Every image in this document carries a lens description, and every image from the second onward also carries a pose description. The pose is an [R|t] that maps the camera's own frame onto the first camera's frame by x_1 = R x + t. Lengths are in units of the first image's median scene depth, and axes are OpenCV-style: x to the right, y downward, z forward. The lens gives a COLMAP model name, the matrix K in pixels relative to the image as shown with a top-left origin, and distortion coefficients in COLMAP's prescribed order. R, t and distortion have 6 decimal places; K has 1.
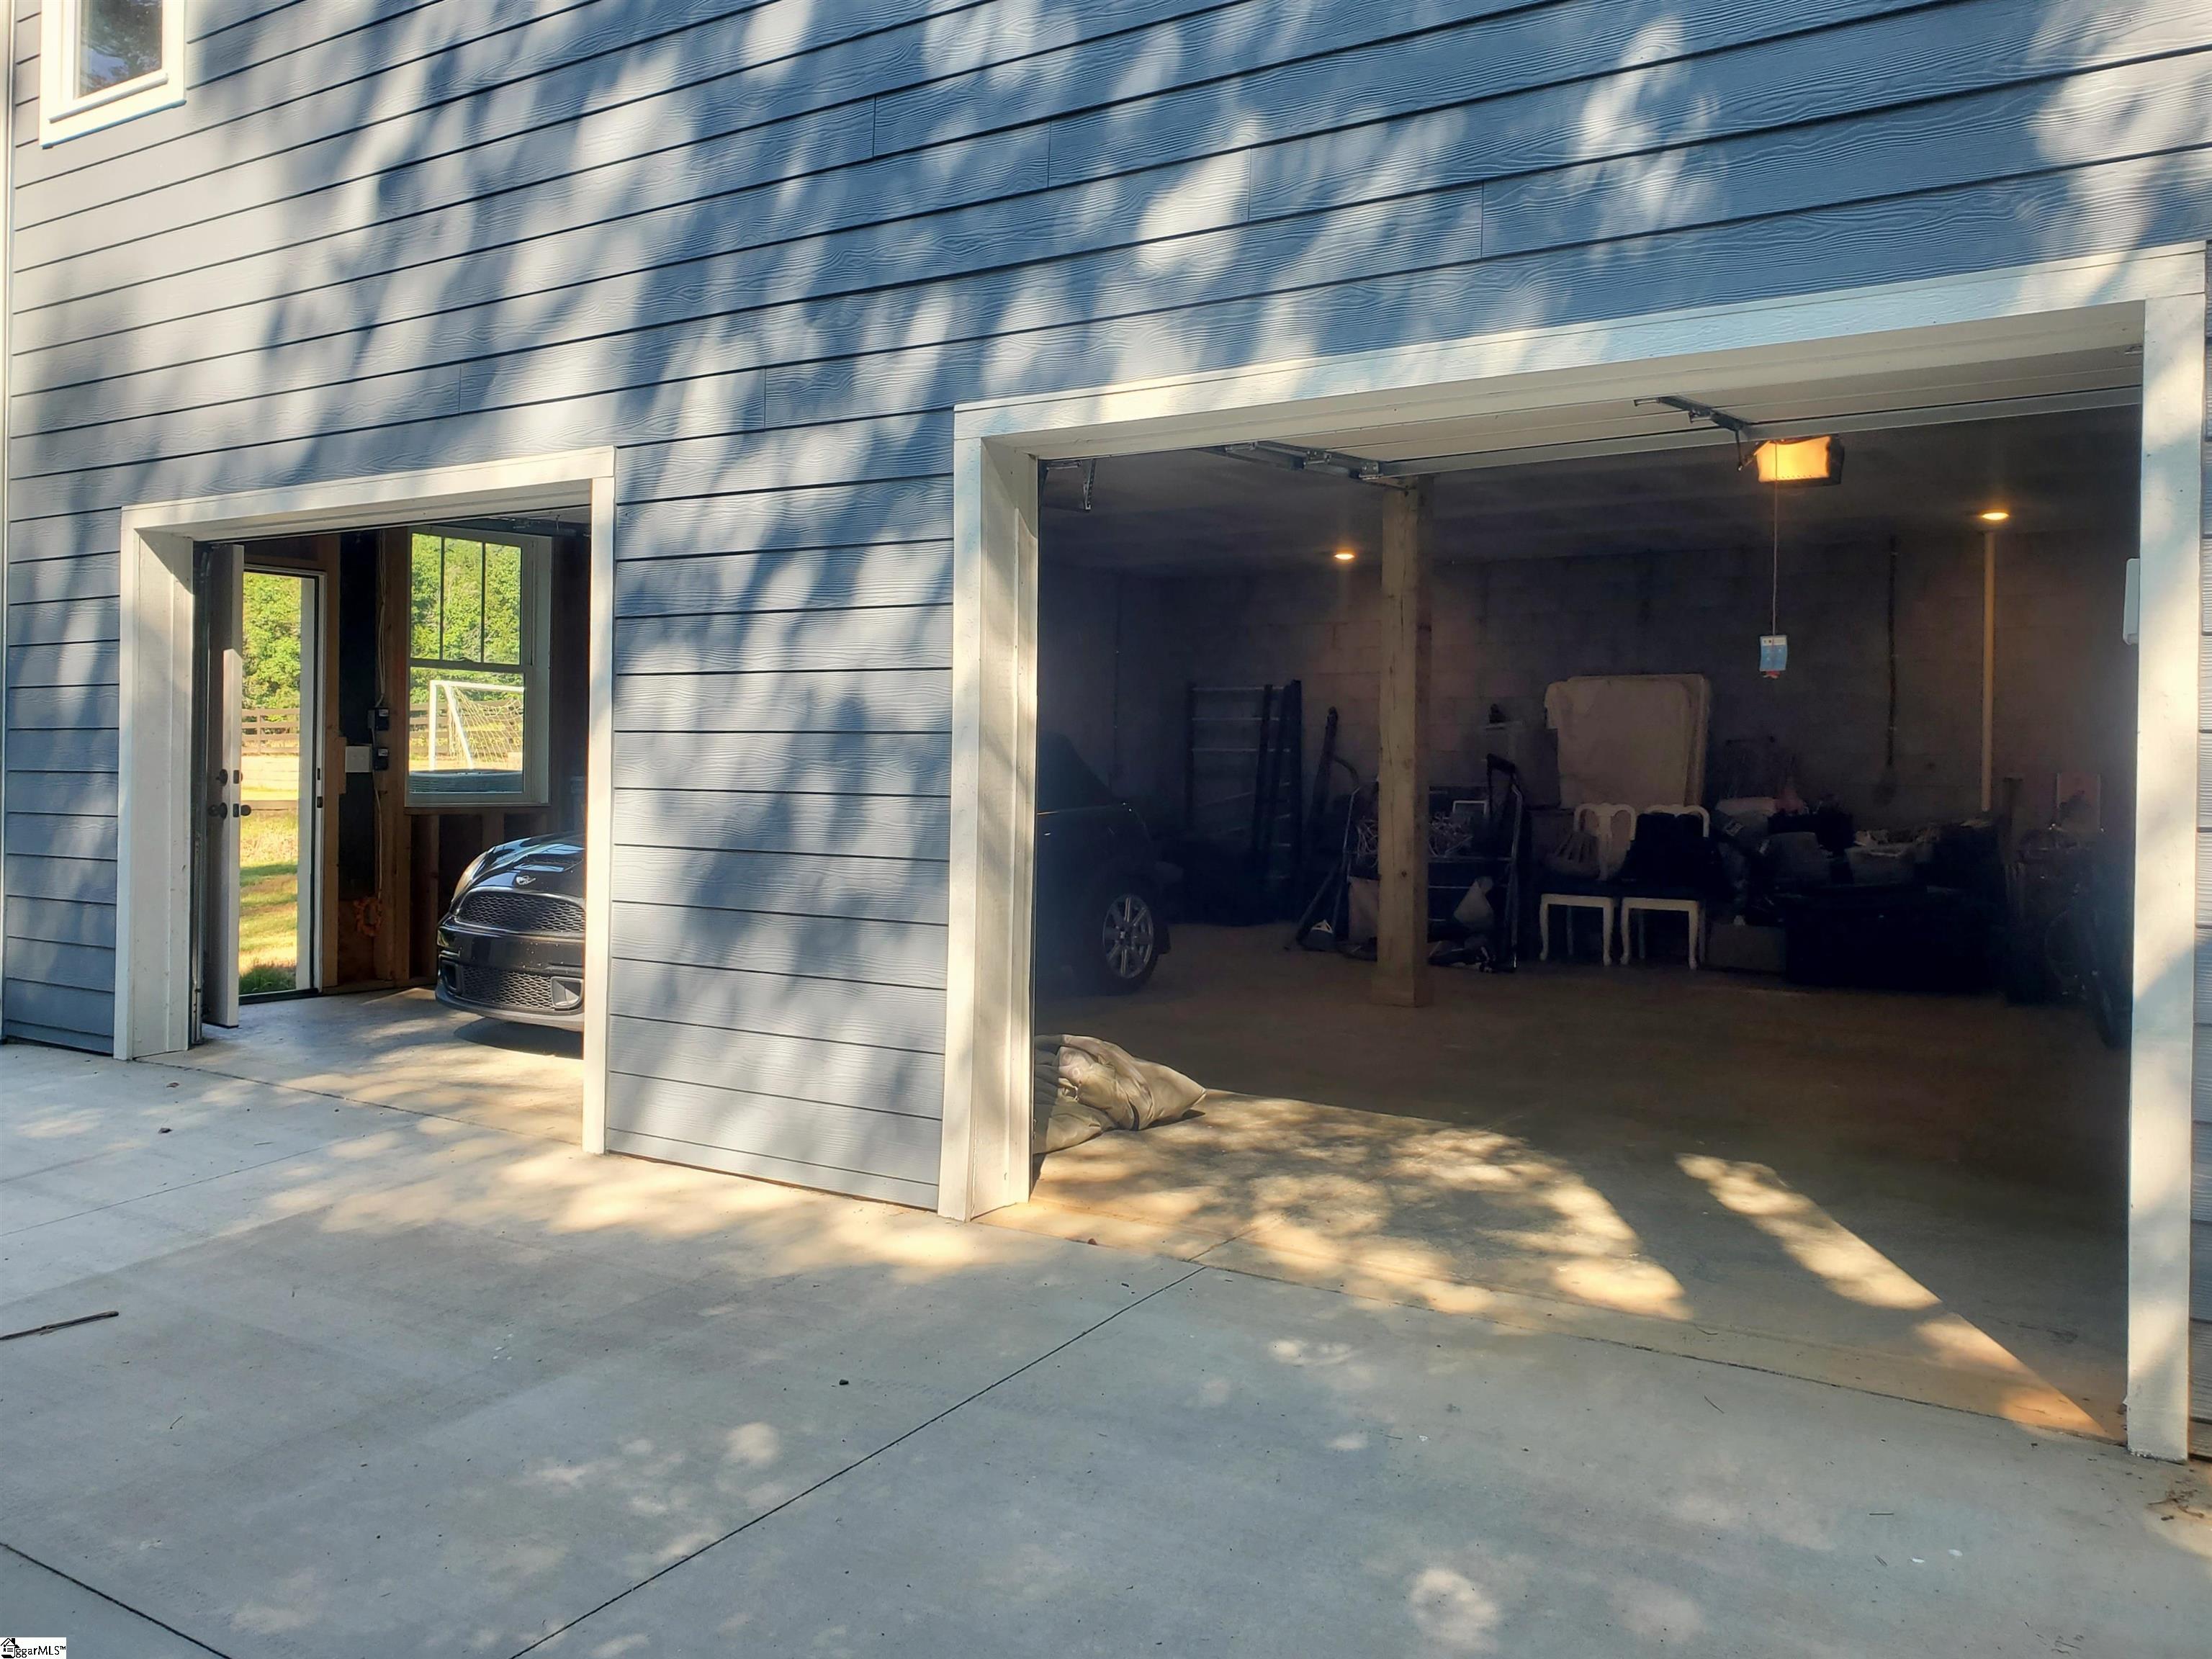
lens RADIAL K [[1701.0, 0, 1099.1], [0, 1701.0, 766.5], [0, 0, 1]] dist [0.000878, -0.050287]
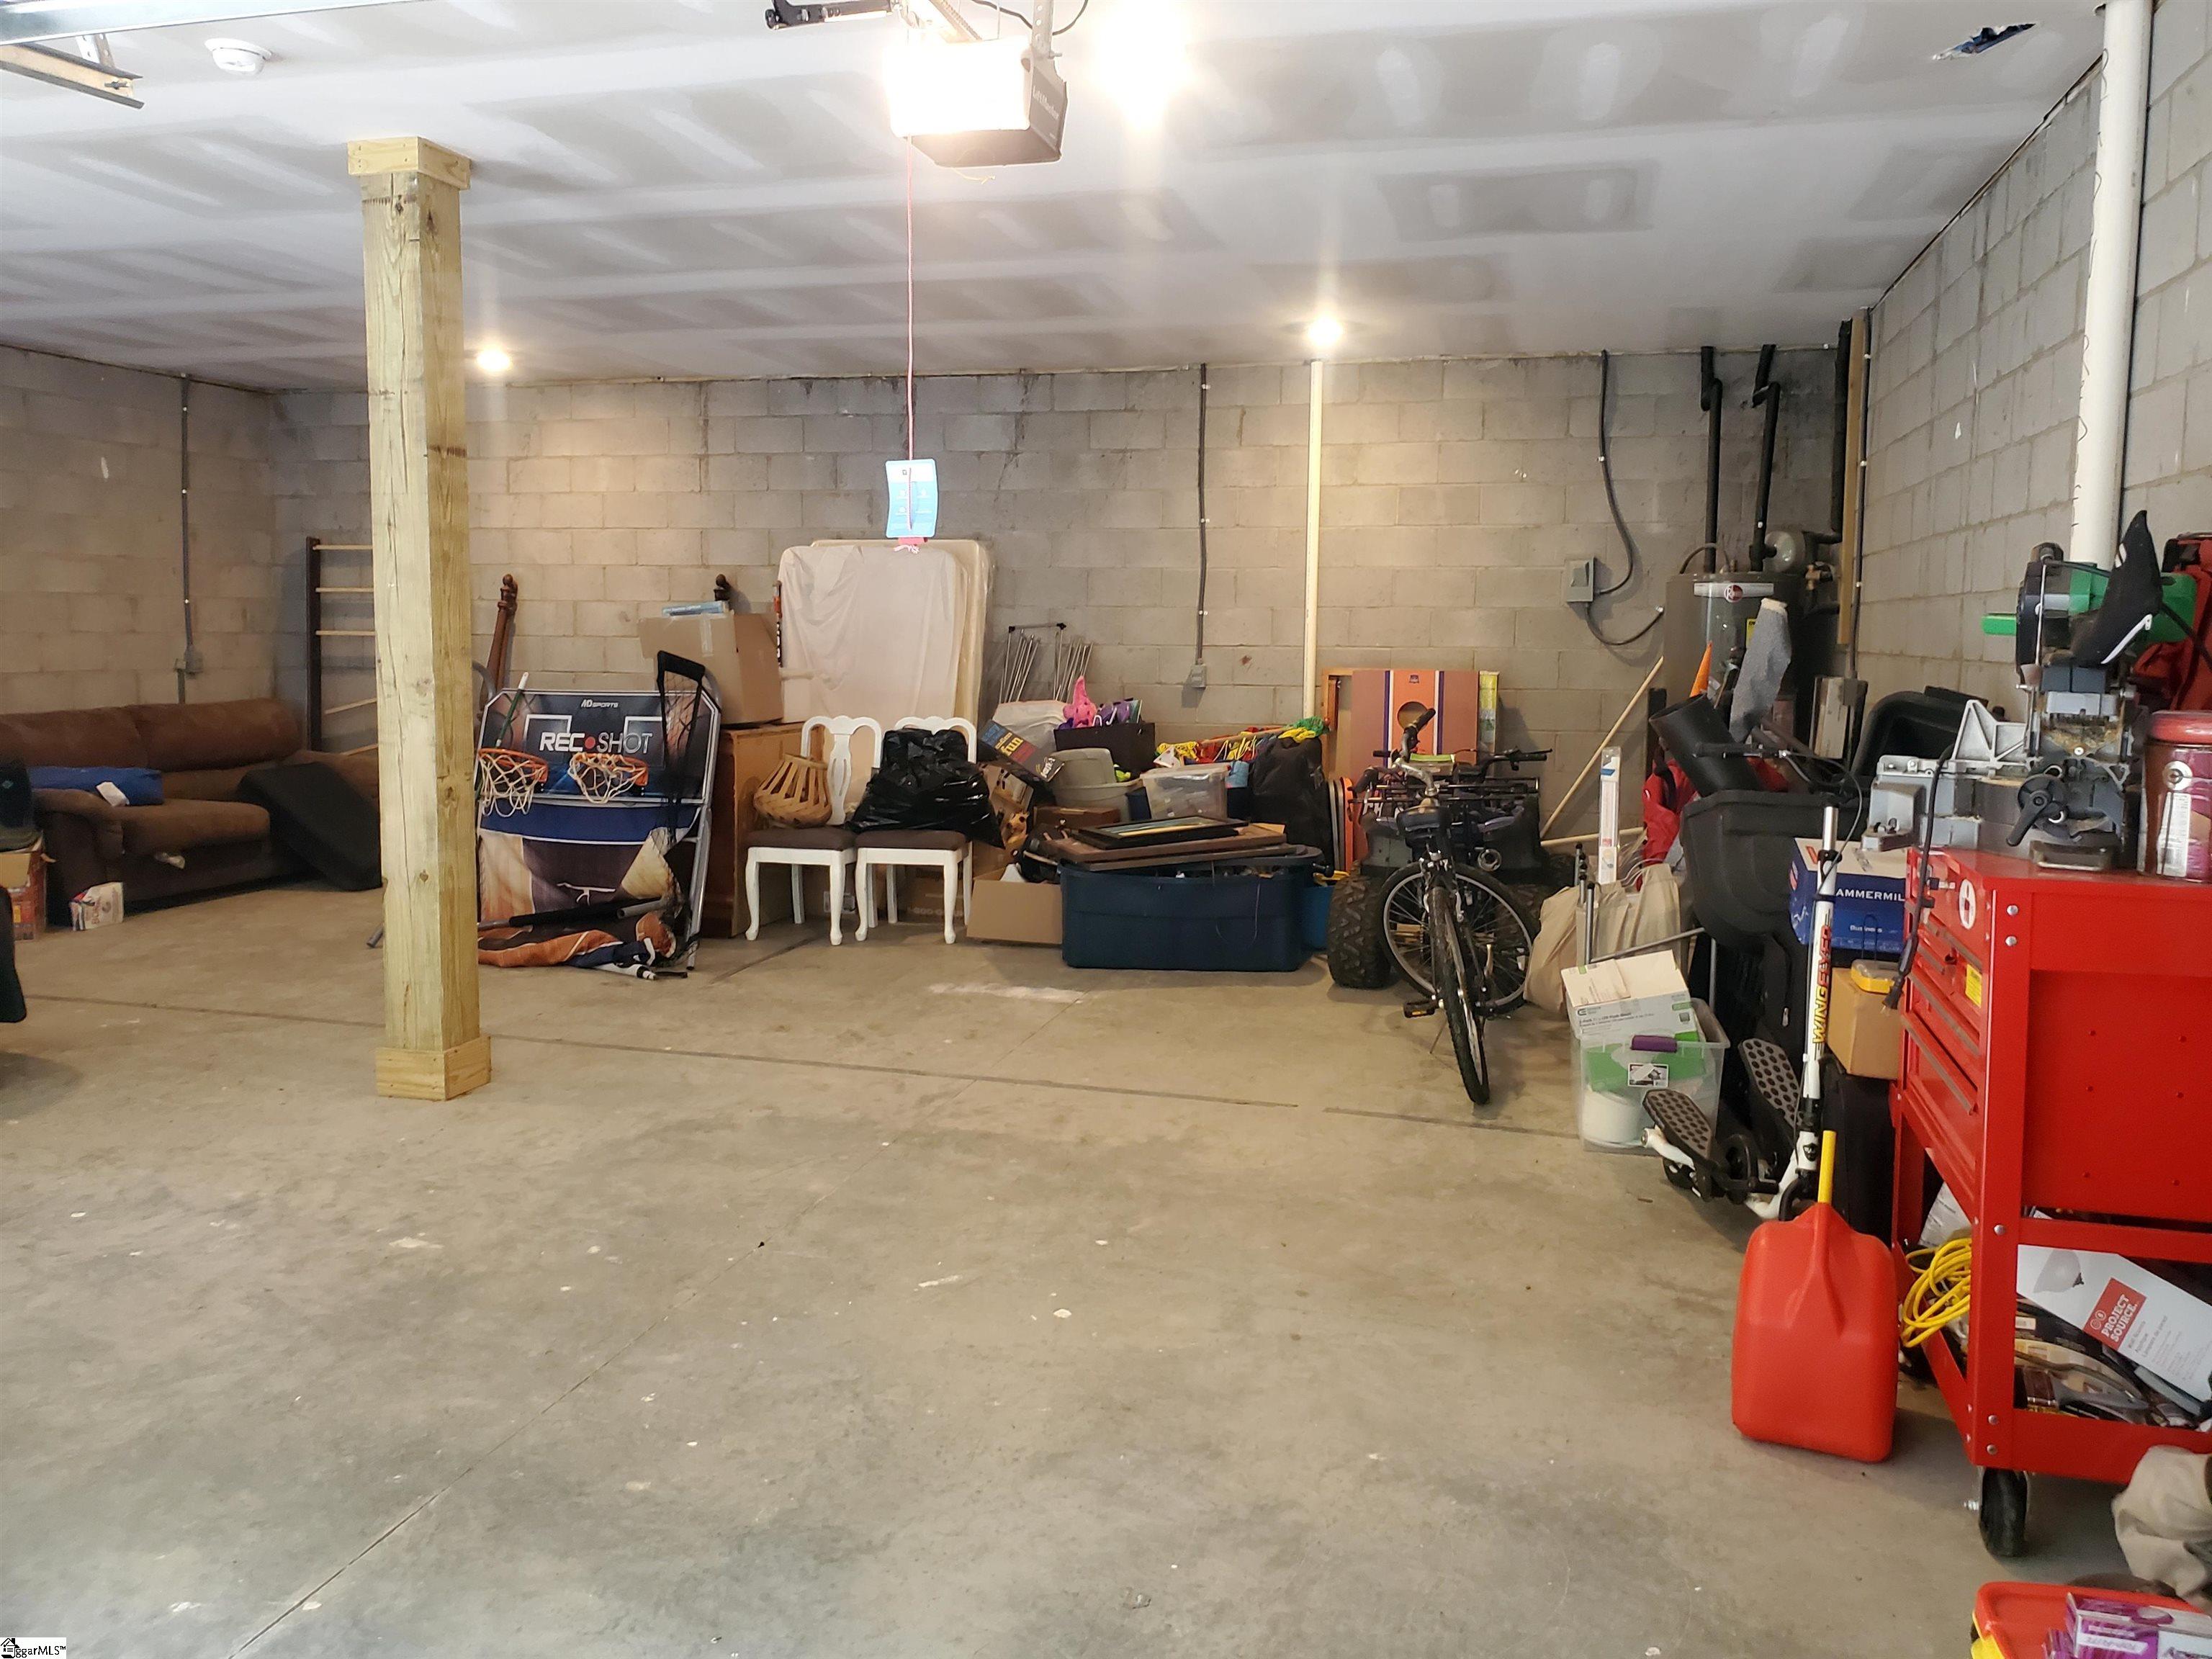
lens RADIAL K [[1707.6, 0, 1109.2], [0, 1707.6, 769.5], [0, 0, 1]] dist [0.047238, -0.004834]
pose [[0.933455, -0.035419, 0.356940, 0.147606], [0.005579, 0.996426, 0.084286, -0.017036], [-0.358650, -0.076686, 0.930317, 0.284271]]
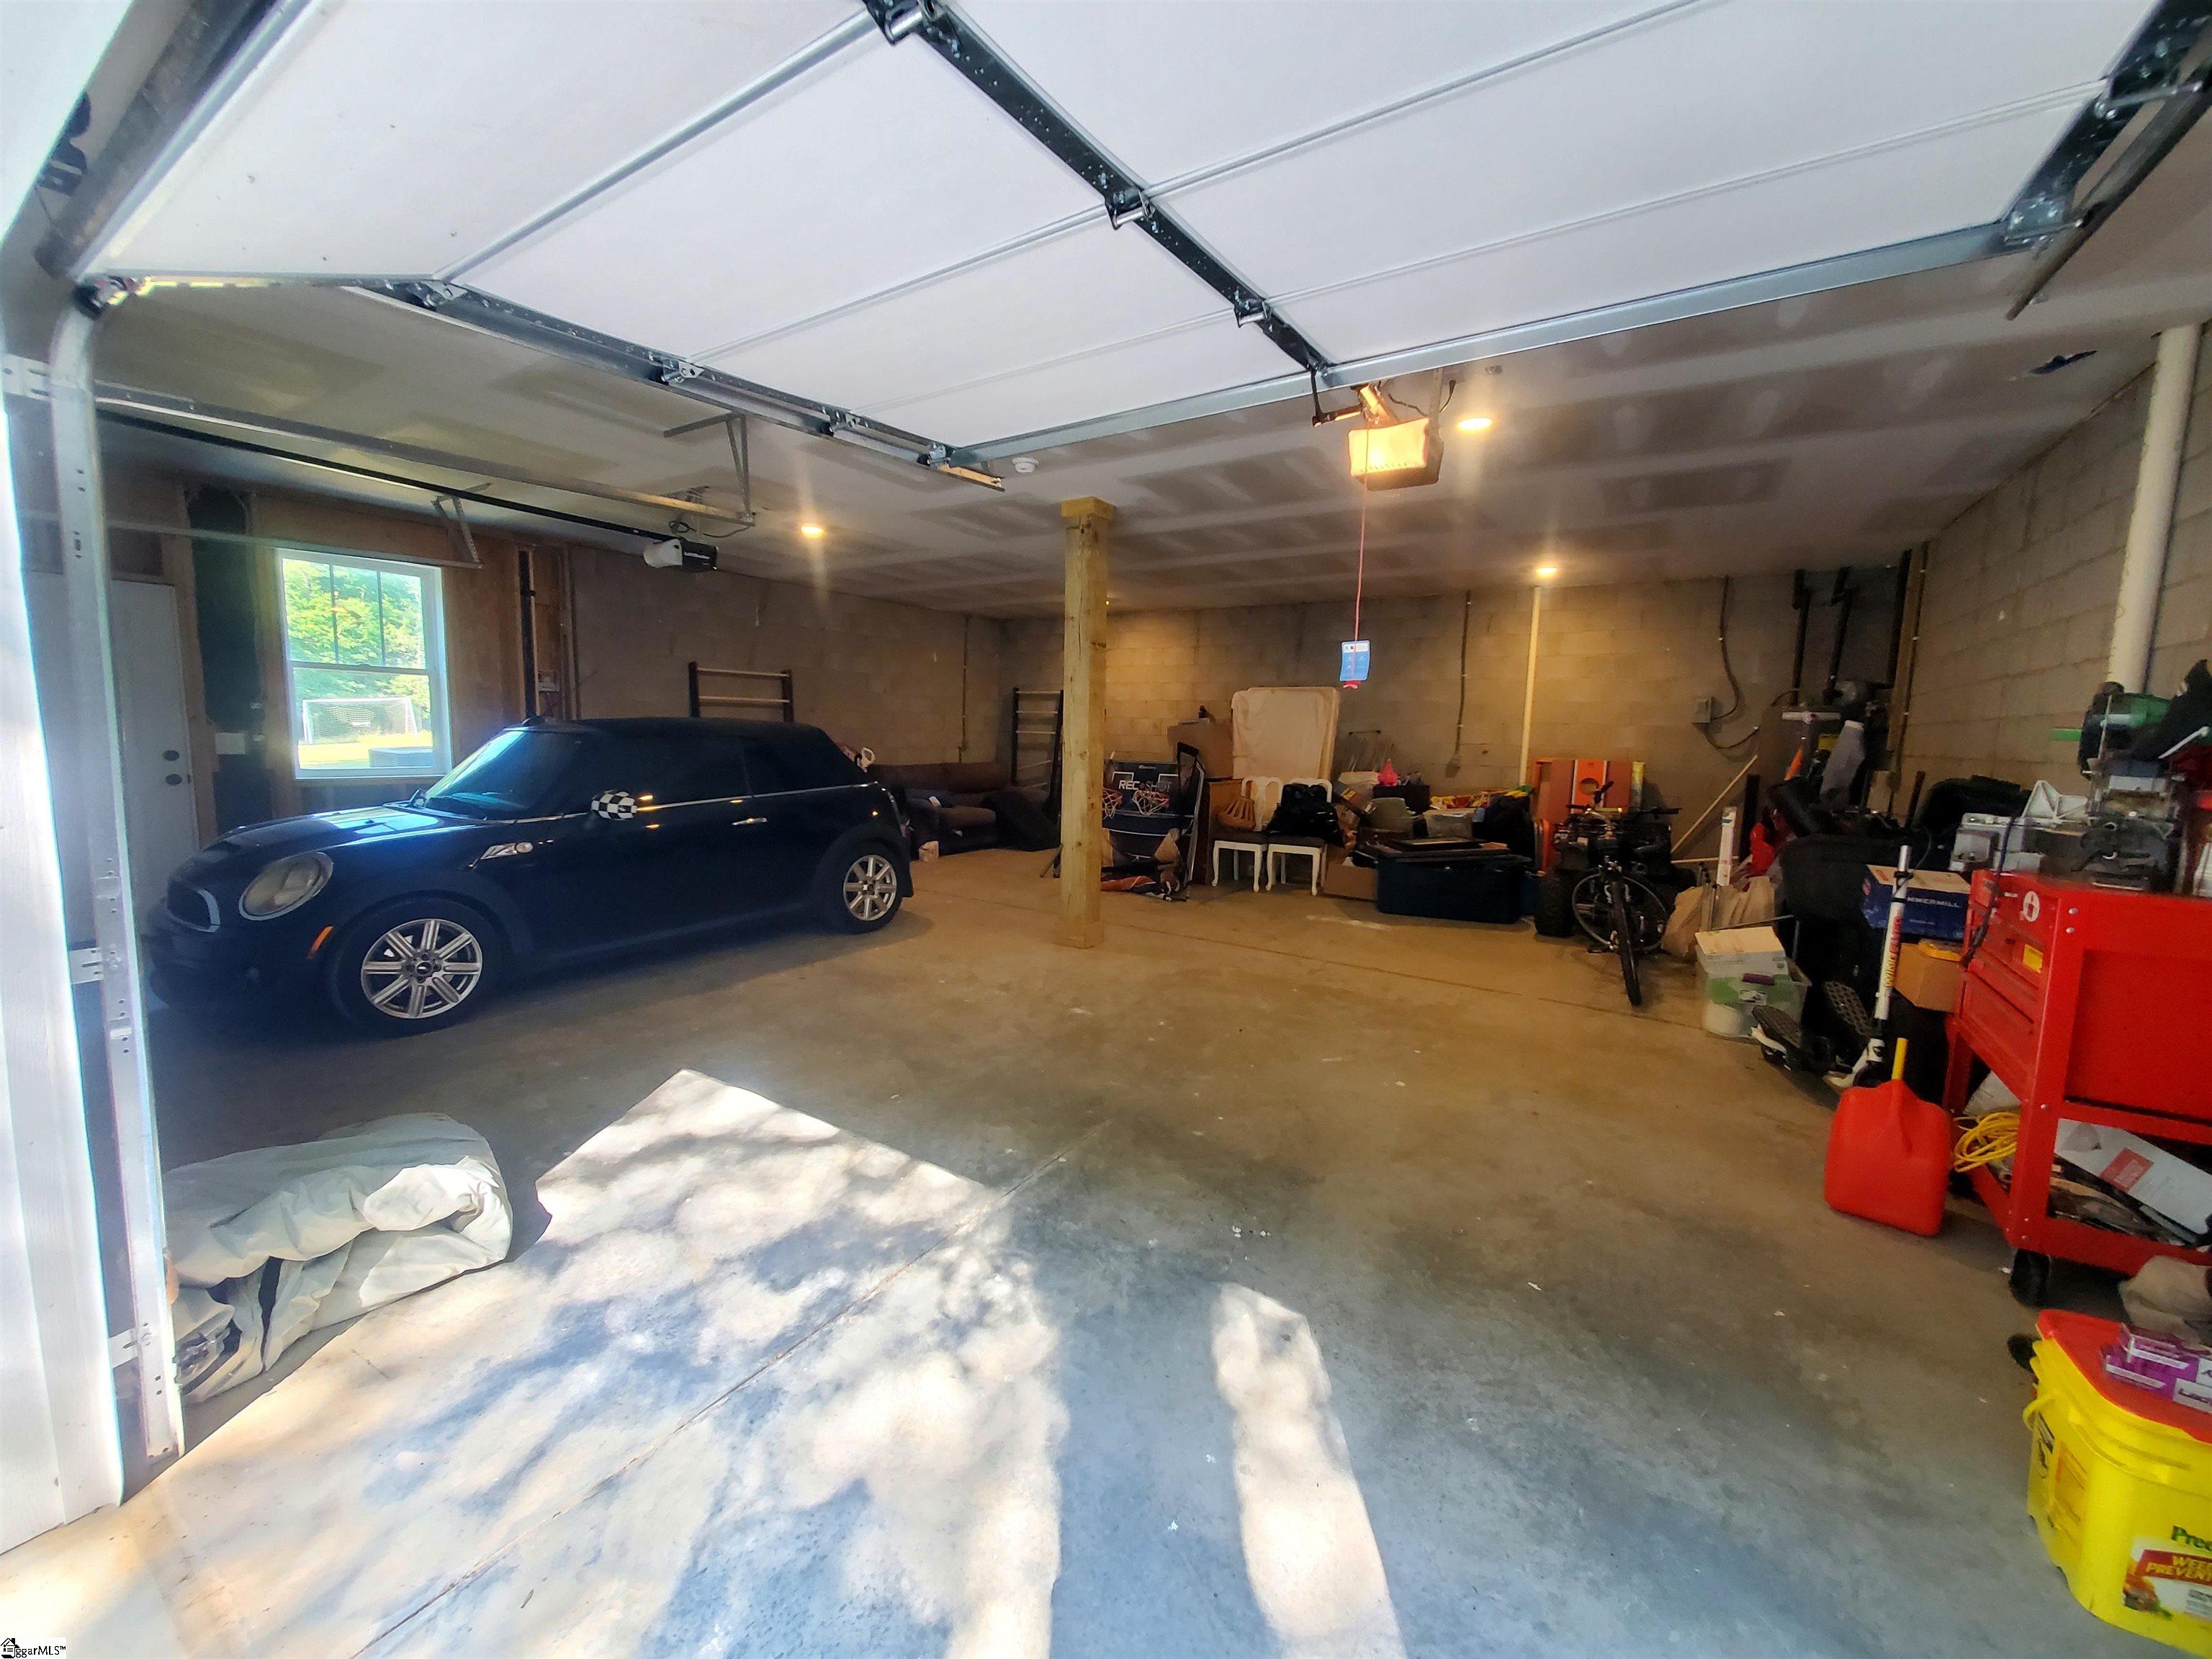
lens RADIAL K [[867.5, 0, 1106.0], [0, 867.5, 829.5], [0, 0, 1]] dist [0.024142, -0.006010]
pose [[0.998056, 0.003265, 0.062242, 0.123866], [-0.010162, 0.993788, 0.110821, -0.014392], [-0.061493, -0.111238, 0.991889, 0.281535]]
